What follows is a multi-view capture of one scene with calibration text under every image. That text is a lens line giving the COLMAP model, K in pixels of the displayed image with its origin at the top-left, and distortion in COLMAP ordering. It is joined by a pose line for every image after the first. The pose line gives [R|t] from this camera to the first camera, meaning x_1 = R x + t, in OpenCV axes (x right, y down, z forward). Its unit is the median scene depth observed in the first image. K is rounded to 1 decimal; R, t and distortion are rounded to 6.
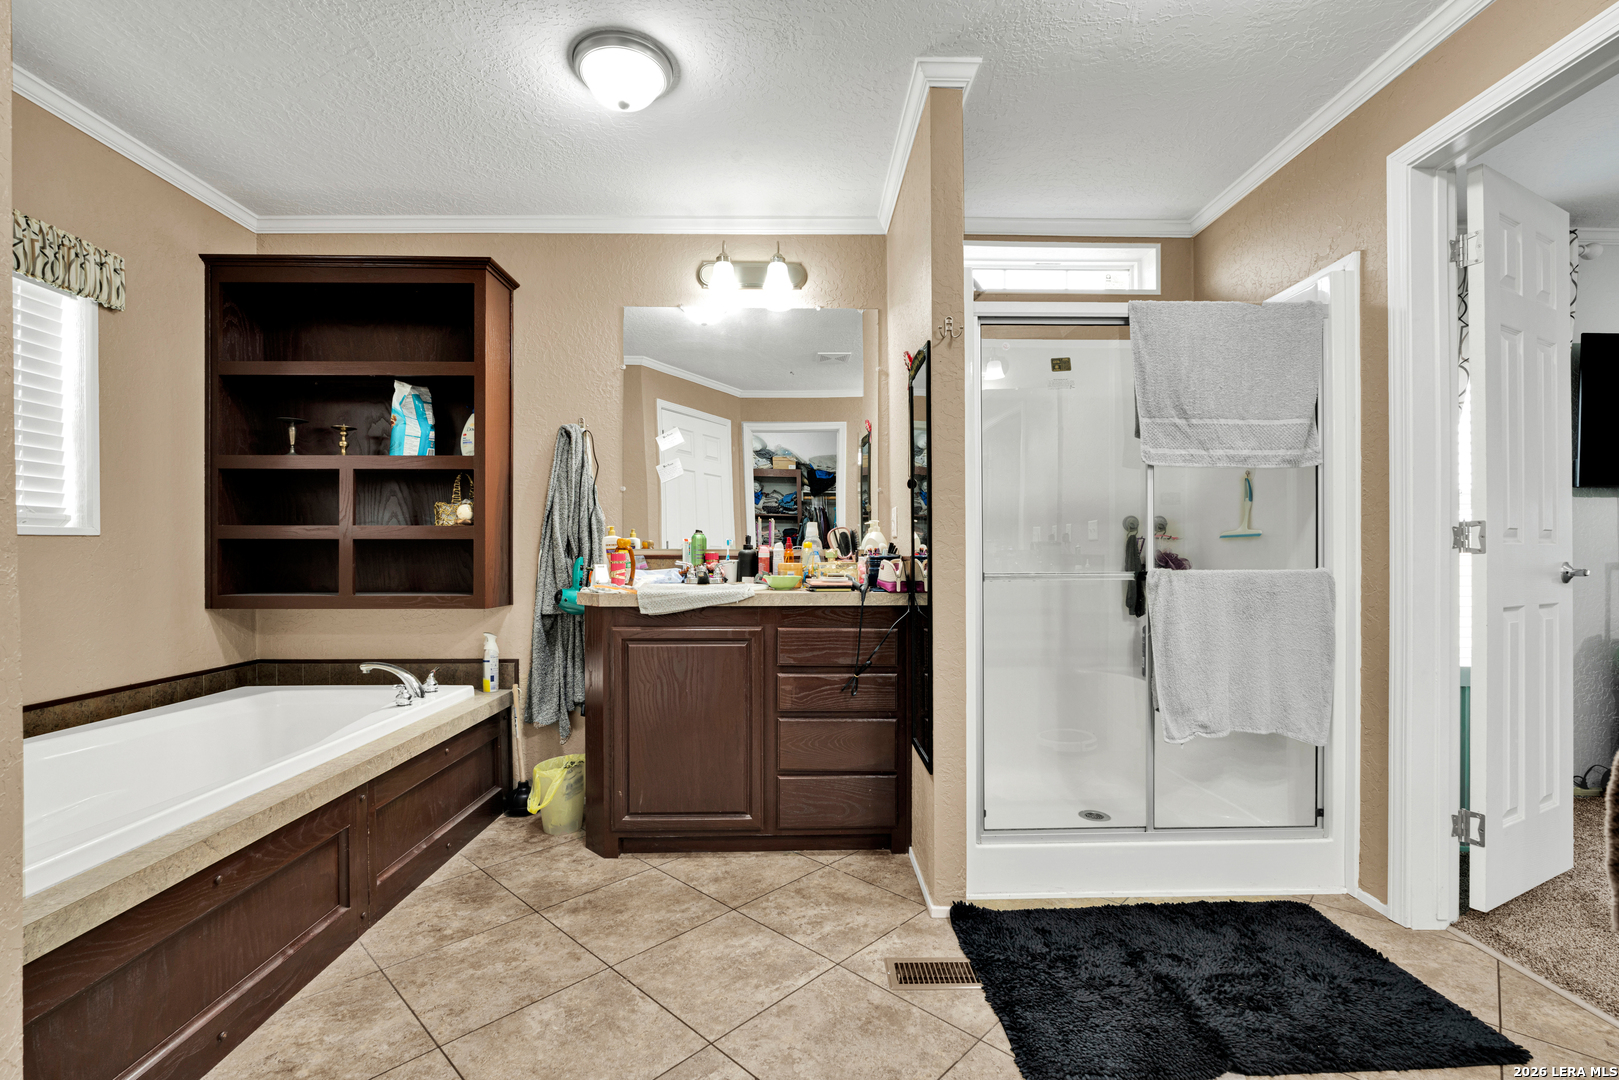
lens RADIAL K [[710.0, 0, 799.4], [0, 710.0, 557.0], [0, 0, 1]] dist [-0.009367, 0.000102]
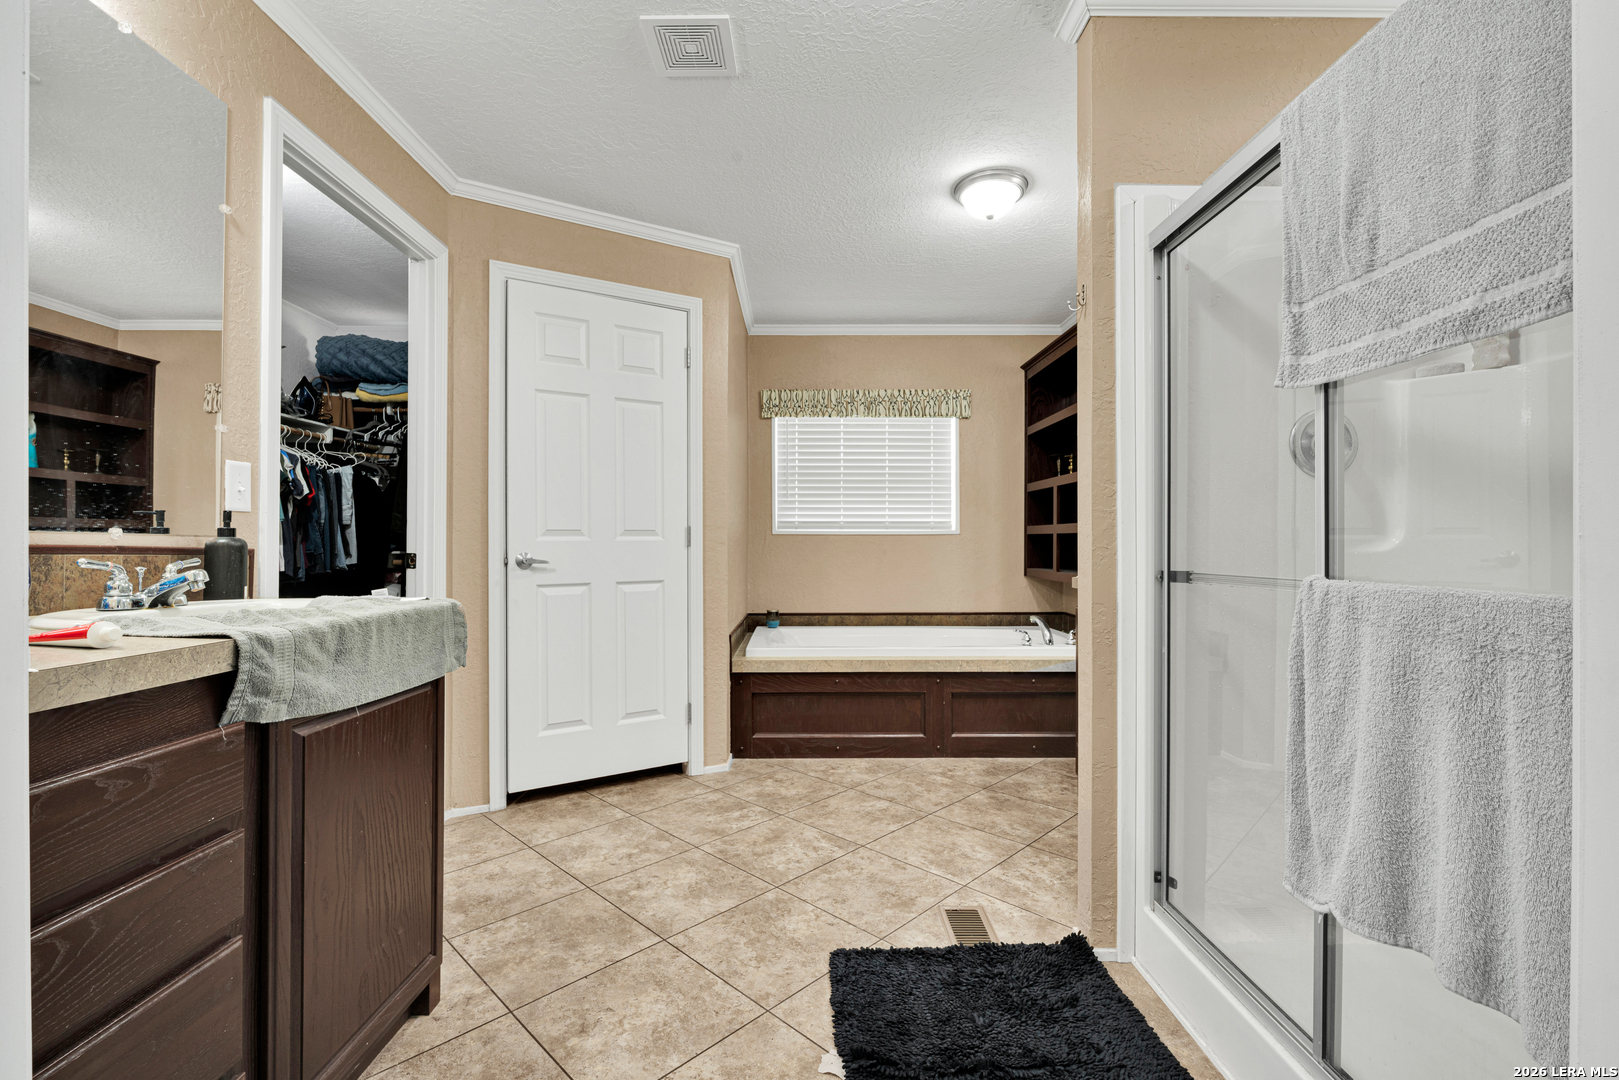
lens RADIAL K [[707.5, 0, 805.3], [0, 707.5, 540.8], [0, 0, 1]] dist [-0.010509, 0.000468]
pose [[-0.014226, -0.001365, -0.999898, 1.114561], [-0.000639, 0.999999, -0.001356, -0.009592], [0.999899, 0.000620, -0.014227, 0.658539]]
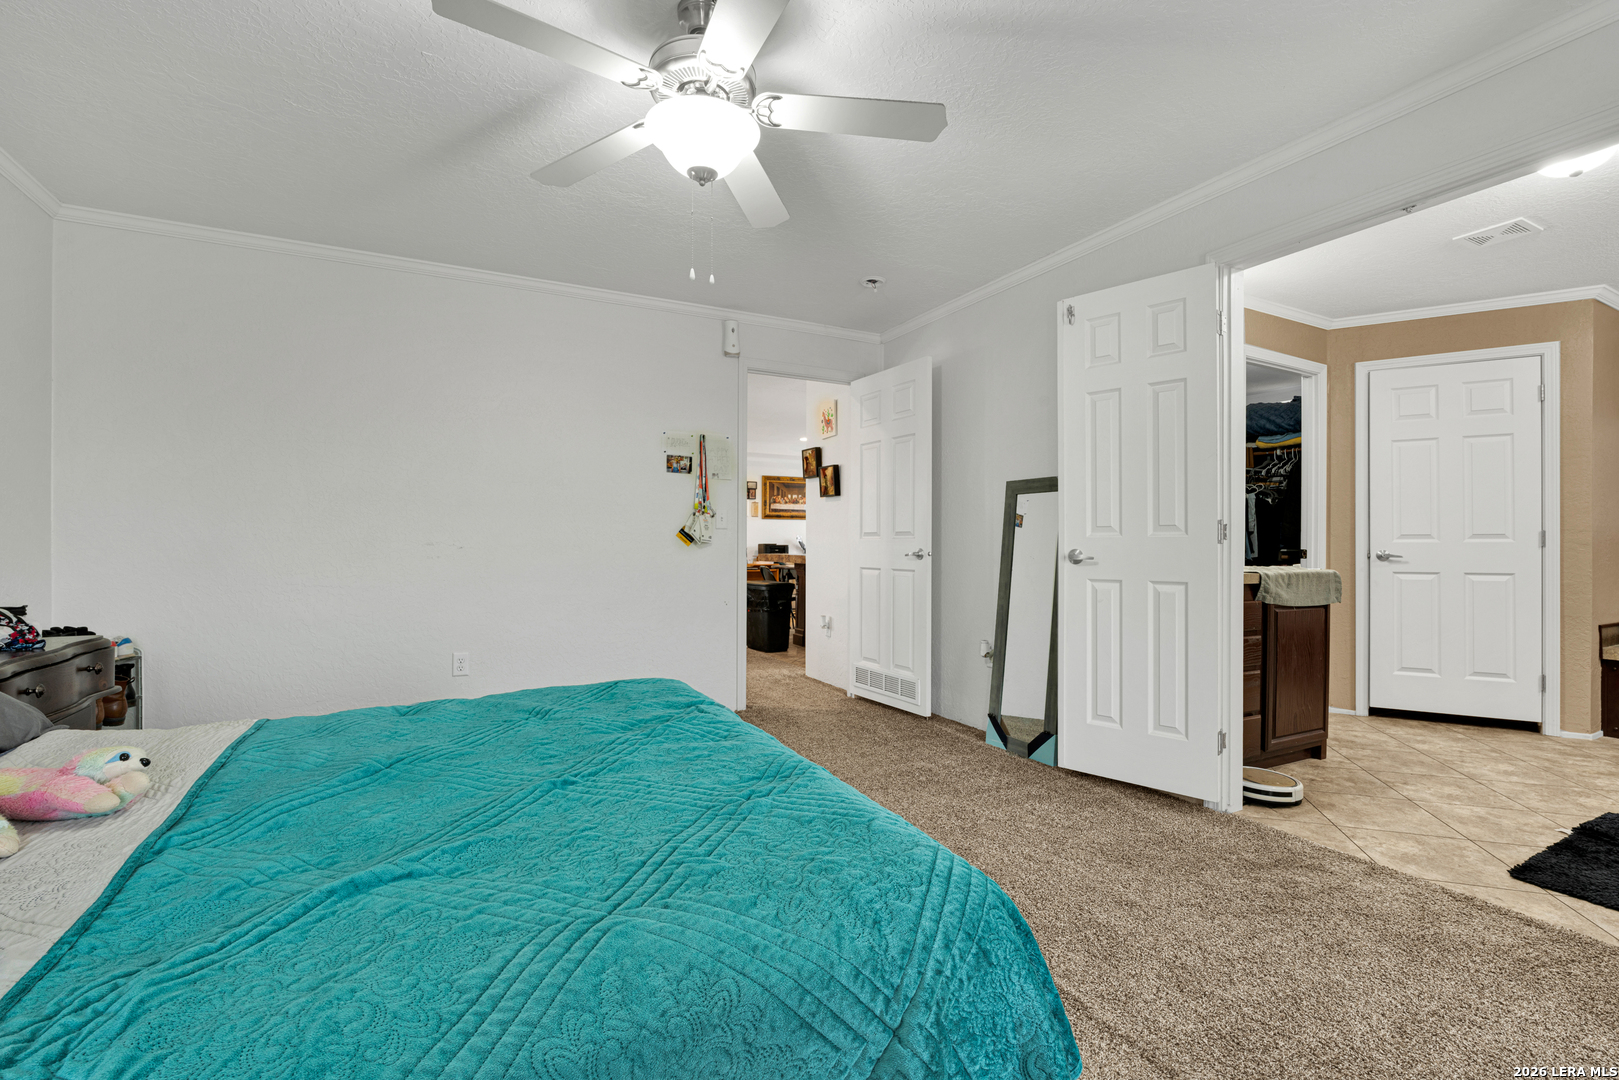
lens RADIAL K [[707.5, 0, 805.3], [0, 707.5, 540.8], [0, 0, 1]] dist [-0.010509, 0.000468]
pose [[-0.894413, -0.002012, -0.447237, 2.215006], [-0.002010, 0.999998, -0.000478, -0.011167], [0.447237, 0.000472, -0.894415, 1.191395]]
